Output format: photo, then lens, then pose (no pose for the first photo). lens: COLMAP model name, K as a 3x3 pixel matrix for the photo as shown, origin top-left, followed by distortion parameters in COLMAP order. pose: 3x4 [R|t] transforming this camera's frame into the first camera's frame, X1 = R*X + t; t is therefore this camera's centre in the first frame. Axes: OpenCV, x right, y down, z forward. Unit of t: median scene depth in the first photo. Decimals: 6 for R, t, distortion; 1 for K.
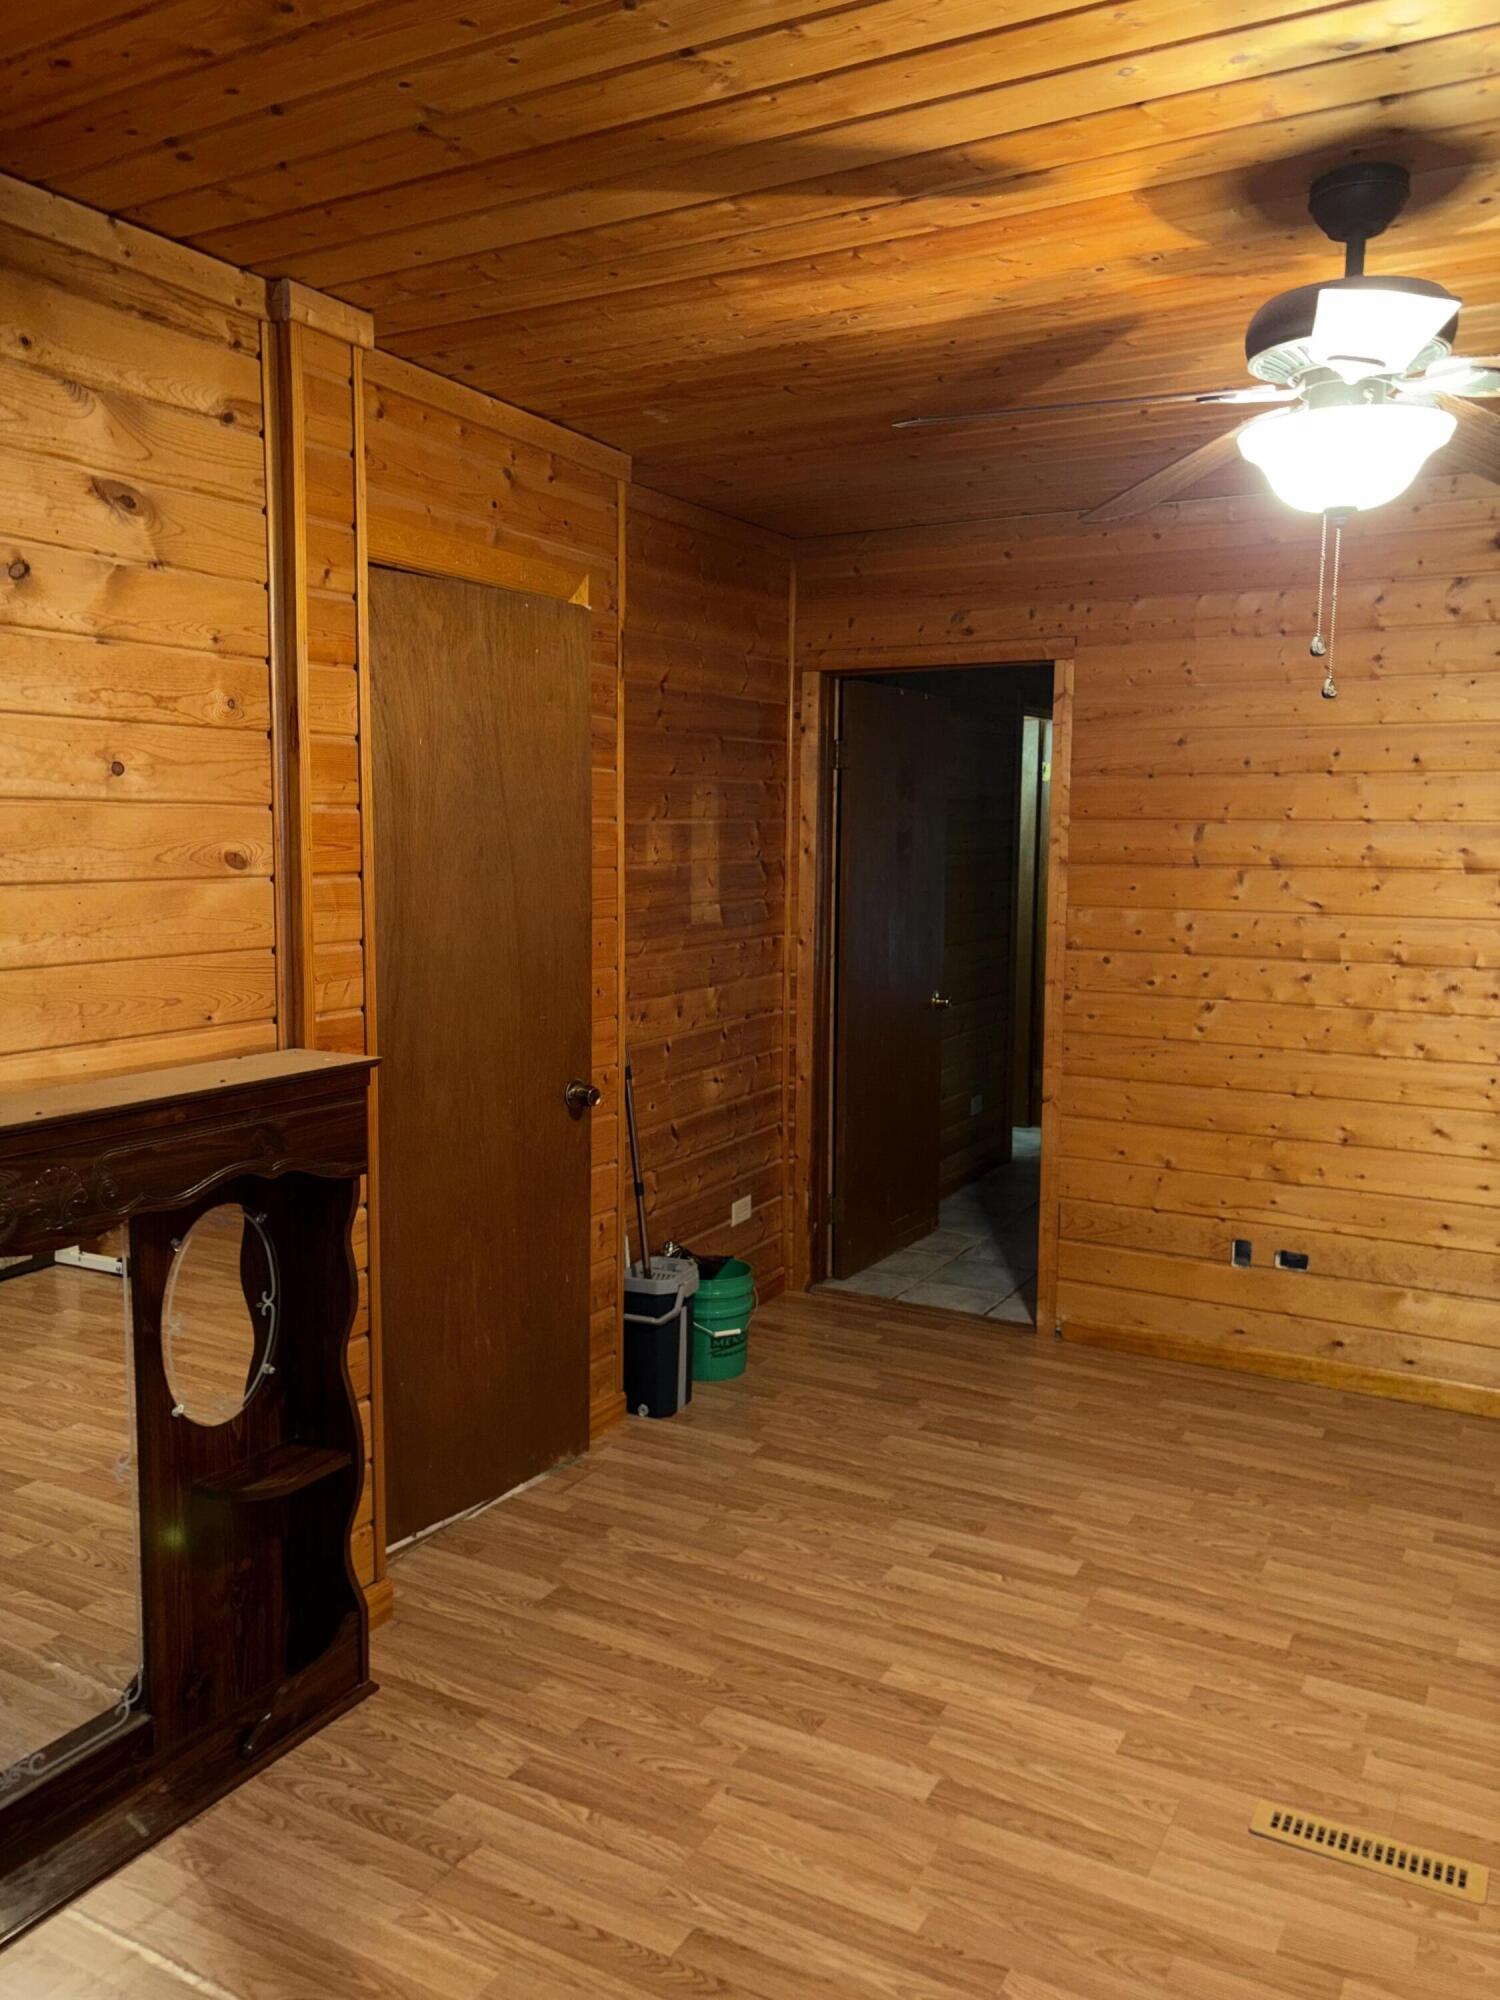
lens RADIAL K [[1518.5, 0, 750.0], [0, 1518.5, 1000.0], [0, 0, 1]] dist [0.077792, -0.077938]
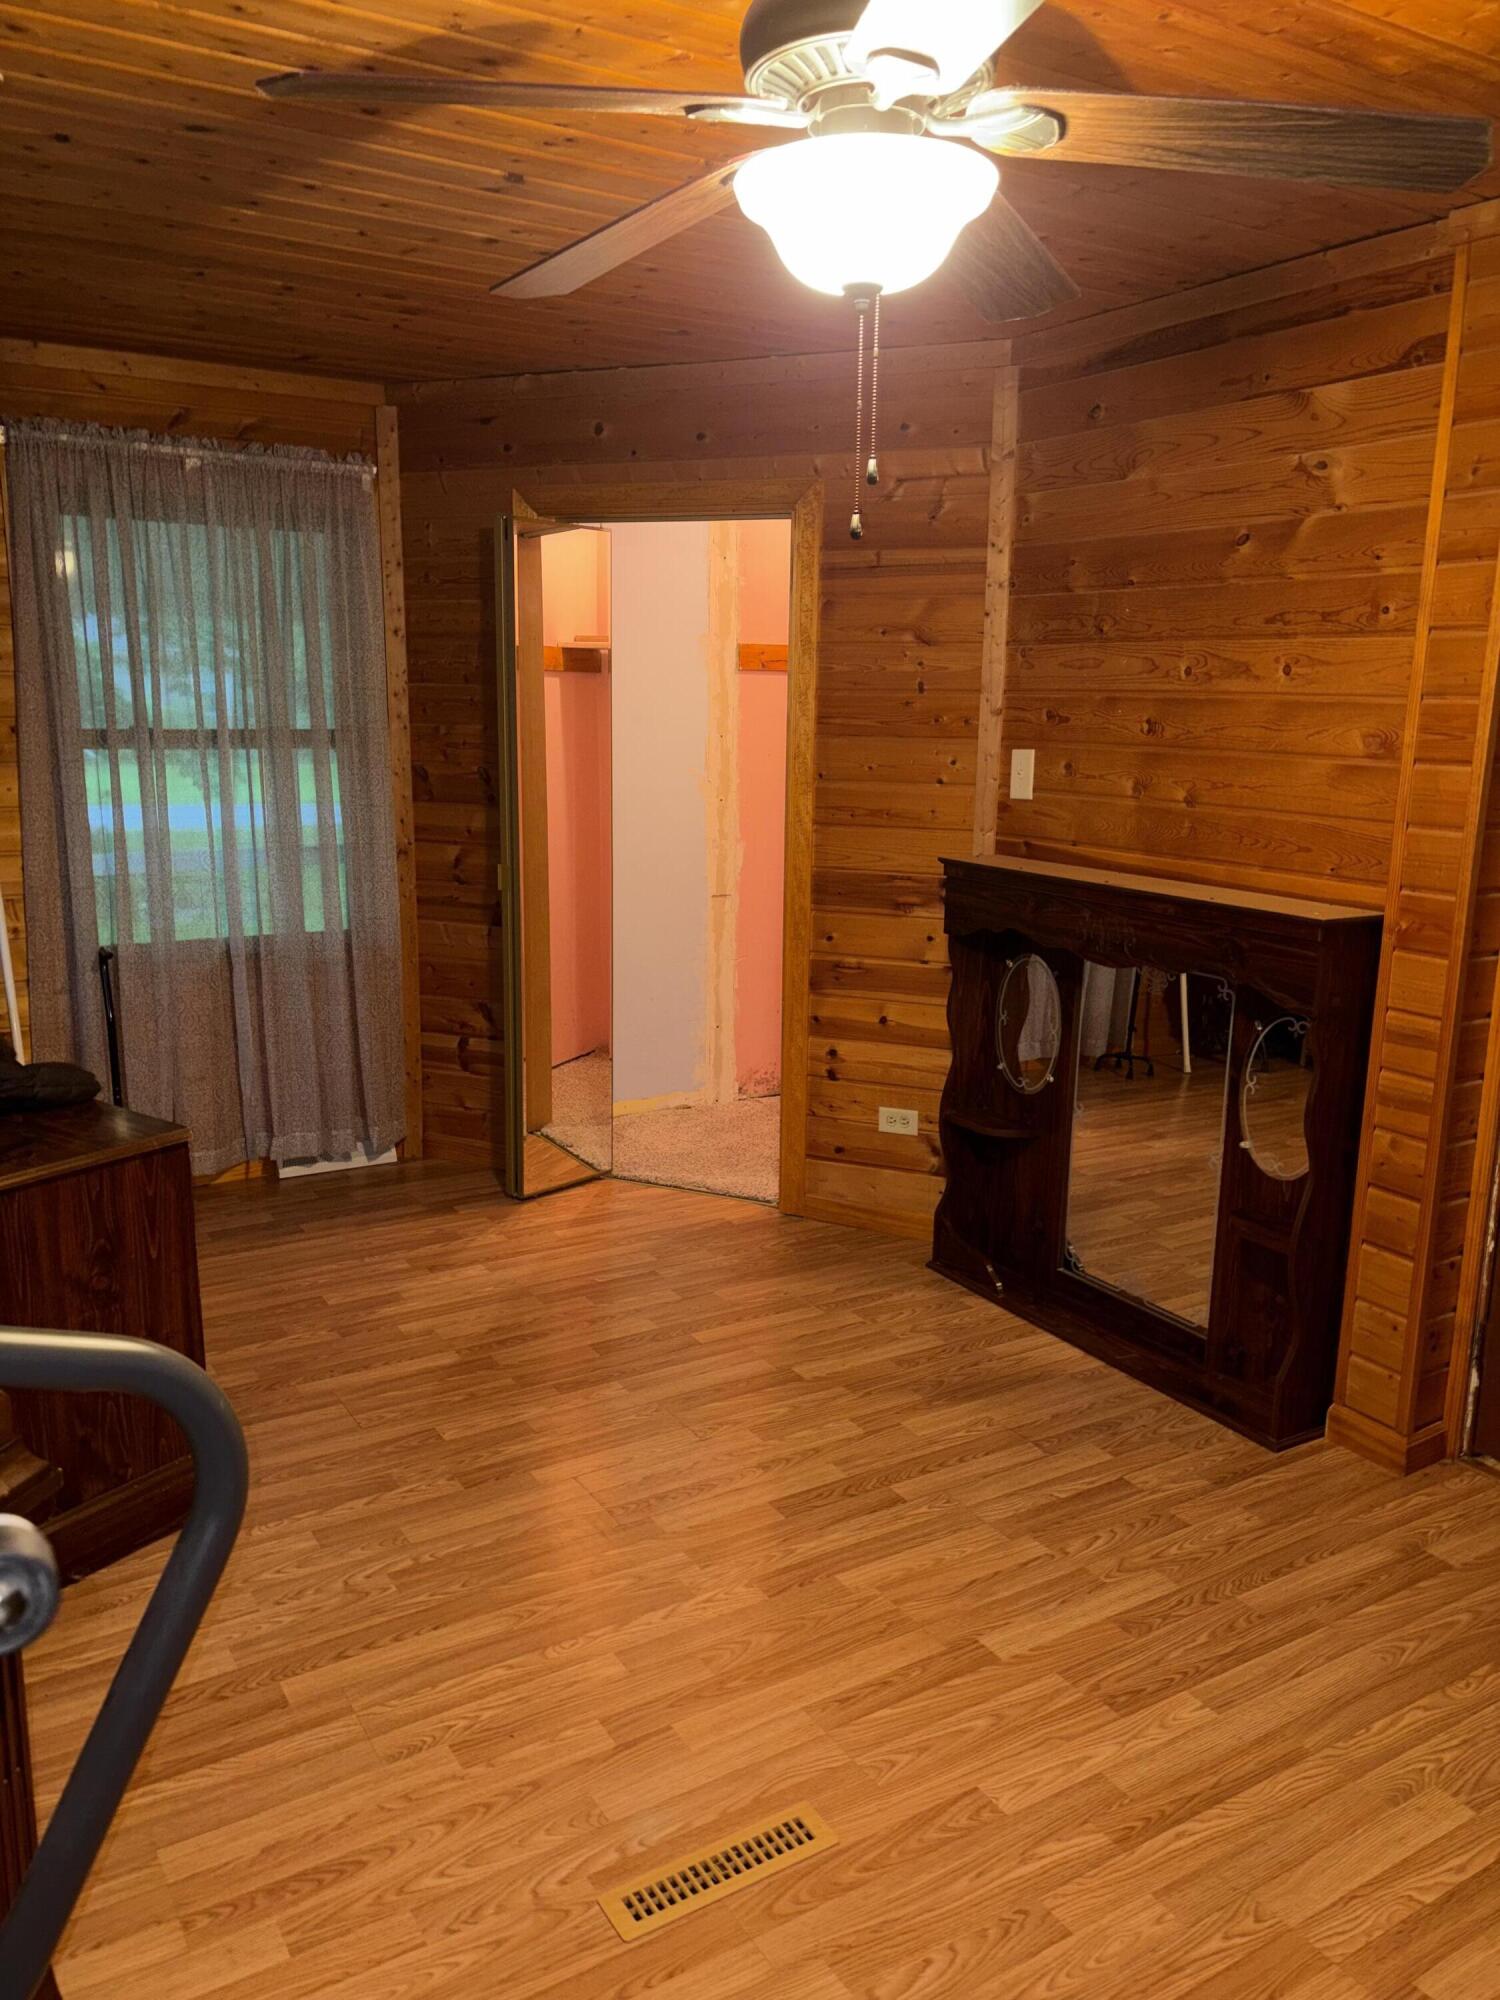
lens RADIAL K [[1542.1, 0, 778.3], [0, 1542.1, 997.4], [0, 0, 1]] dist [0.042538, -0.002915]
pose [[-0.479984, 0.148917, -0.864545, 1.020149], [-0.119975, 0.965085, 0.232844, -0.134851], [0.869034, 0.215486, -0.445360, 1.245239]]
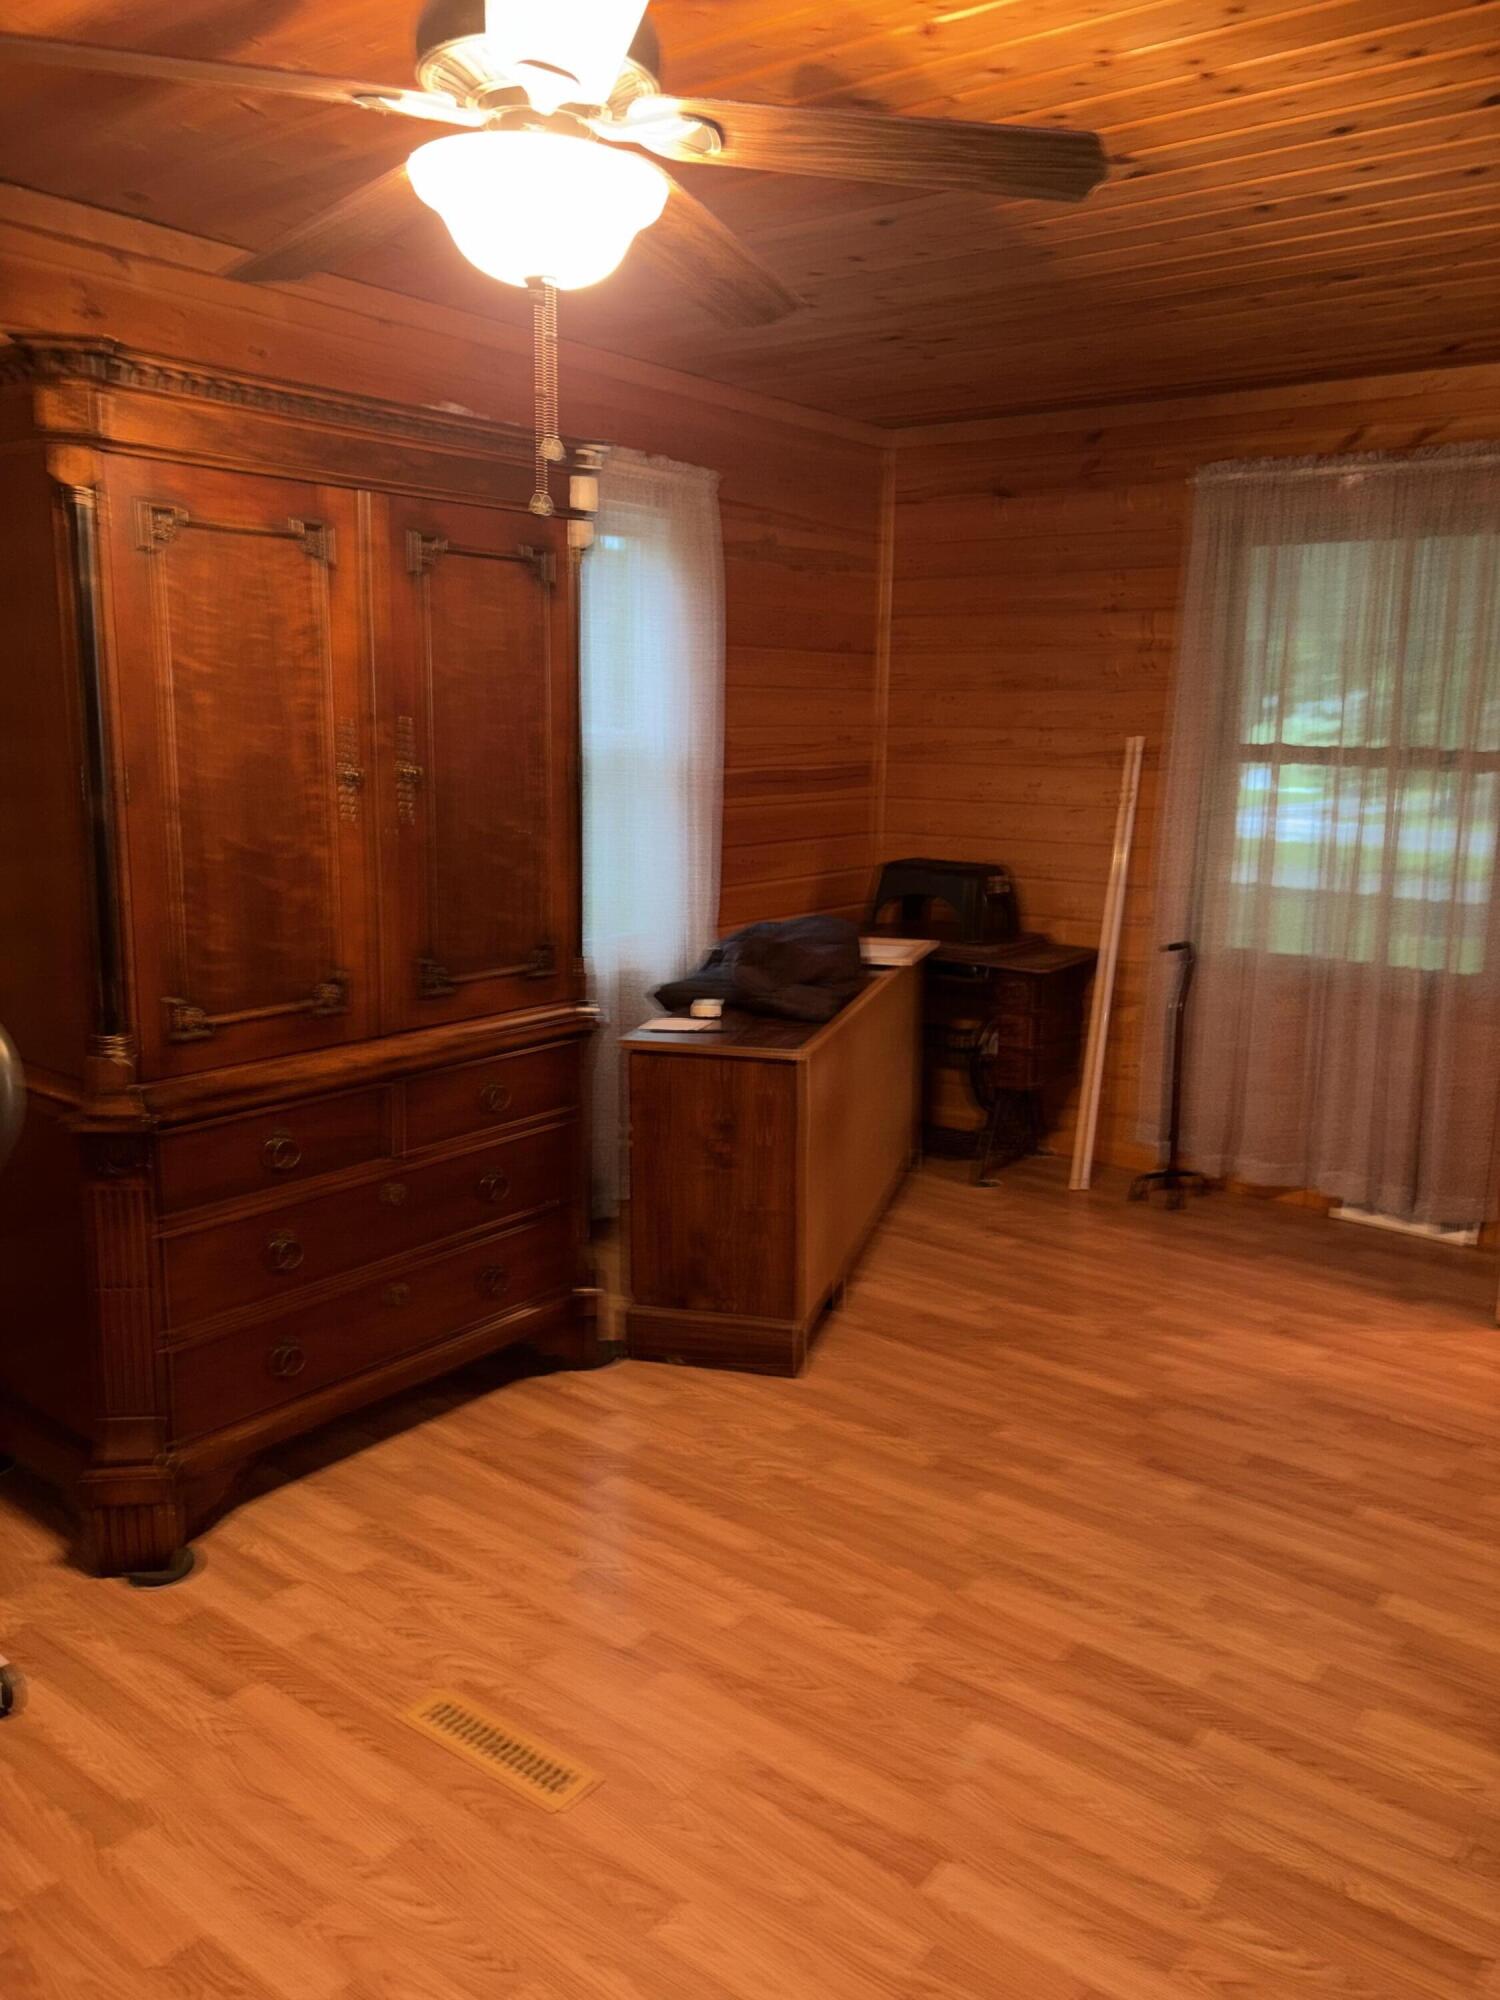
lens RADIAL K [[1518.5, 0, 750.0], [0, 1518.5, 1000.0], [0, 0, 1]] dist [0.077792, -0.077938]
pose [[-0.989520, -0.057806, 0.132323, 0.133477], [-0.015550, 0.953705, 0.300341, -0.180649], [-0.143559, 0.295136, -0.944609, 1.655863]]
